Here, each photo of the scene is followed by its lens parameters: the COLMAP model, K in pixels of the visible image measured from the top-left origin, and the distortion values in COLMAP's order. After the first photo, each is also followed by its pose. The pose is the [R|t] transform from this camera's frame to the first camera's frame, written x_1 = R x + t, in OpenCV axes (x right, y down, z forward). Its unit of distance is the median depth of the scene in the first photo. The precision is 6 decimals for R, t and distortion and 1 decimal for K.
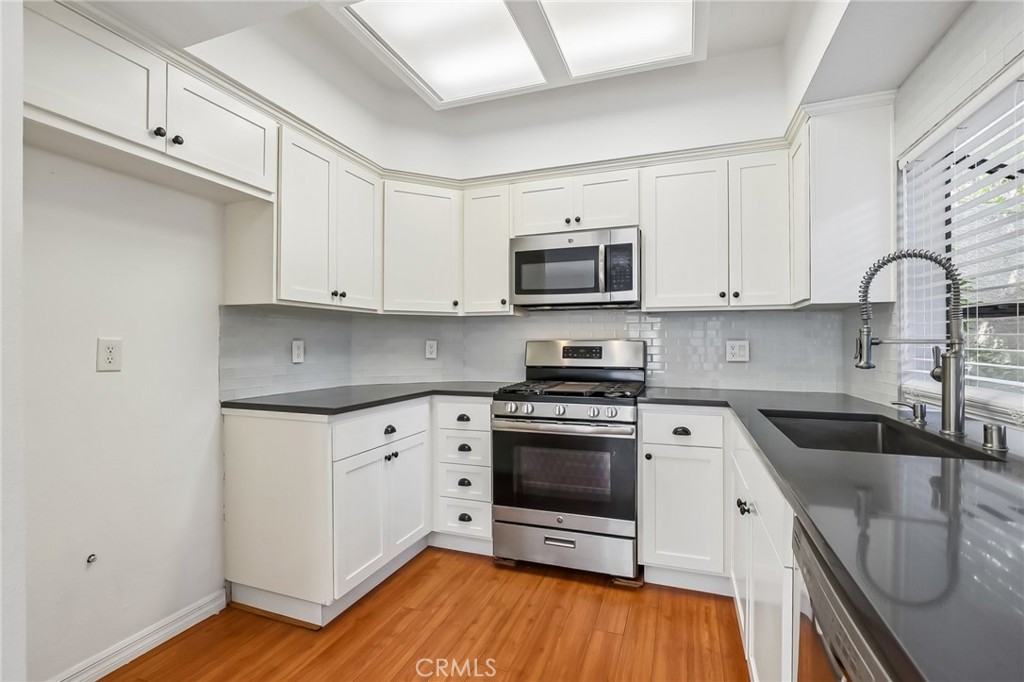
lens RADIAL K [[471.7, 0, 517.9], [0, 471.7, 341.4], [0, 0, 1]] dist [-0.001090, 0.000351]
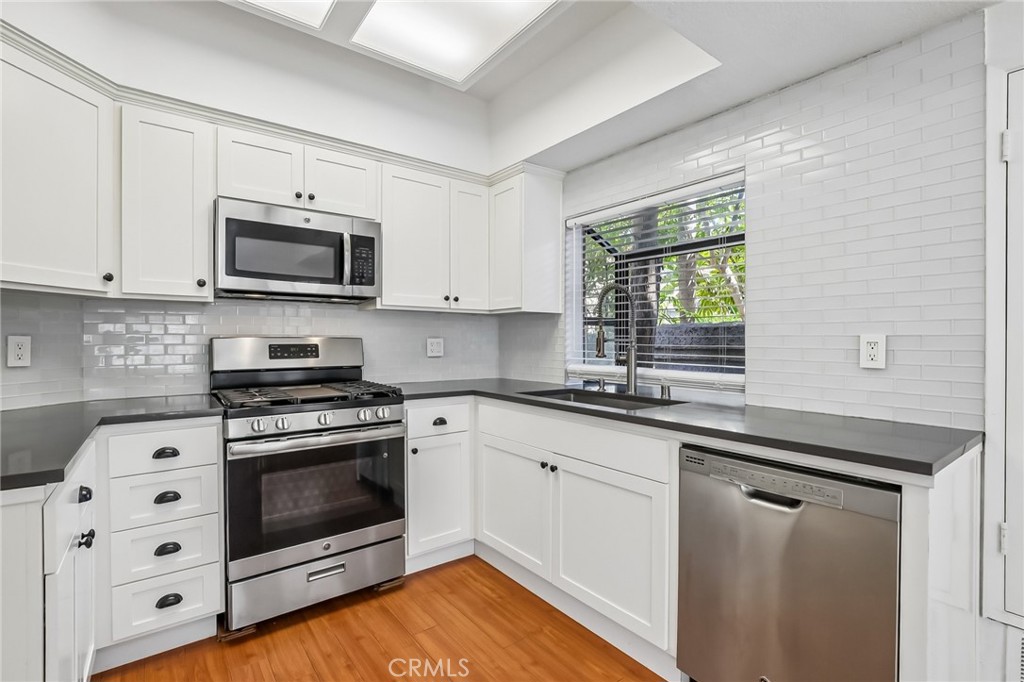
lens RADIAL K [[471.7, 0, 511.2], [0, 471.7, 341.3], [0, 0, 1]] dist [-0.001090, 0.000351]
pose [[0.548754, -0.001196, 0.835983, -0.426534], [-0.004636, 0.999979, 0.004473, -0.000449], [-0.835971, -0.006330, 0.548738, 0.238941]]
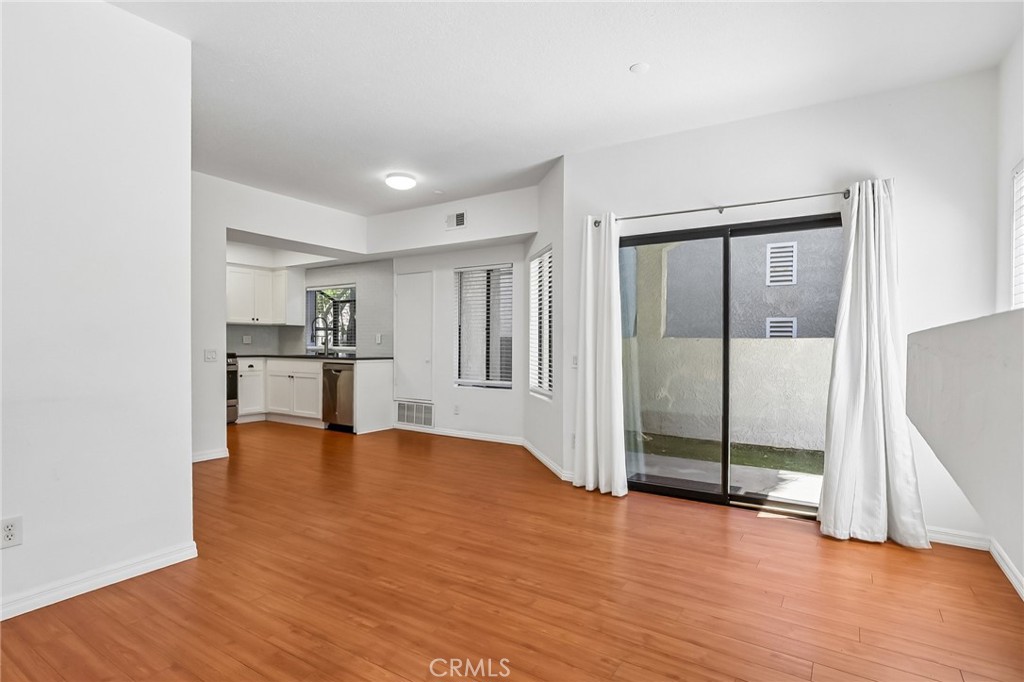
lens RADIAL K [[471.7, 0, 494.3], [0, 471.7, 344.2], [0, 0, 1]] dist [-0.001090, 0.000351]
pose [[0.220666, 0.001082, 0.975349, -1.963064], [-0.007999, 0.999968, 0.000700, 0.036270], [-0.975317, -0.007956, 0.220667, -1.010815]]
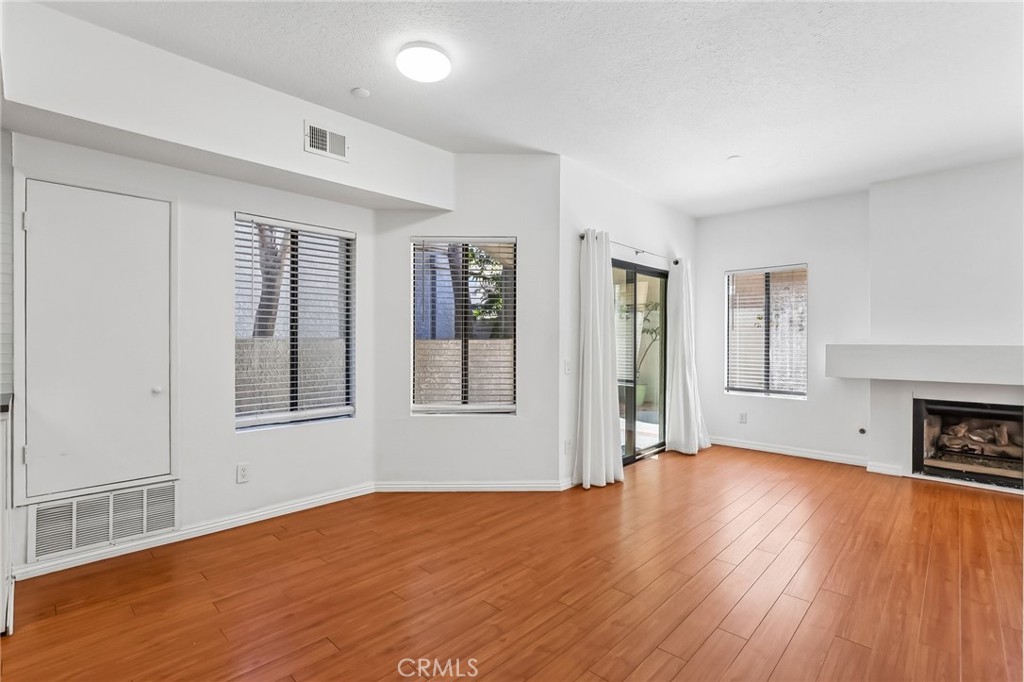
lens RADIAL K [[471.7, 0, 505.0], [0, 471.7, 340.8], [0, 0, 1]] dist [-0.001090, 0.000351]
pose [[-0.900738, -0.001404, 0.434360, -0.921618], [-0.001362, 0.999999, 0.000409, 0.005311], [-0.434360, -0.000224, -0.900739, 0.494860]]
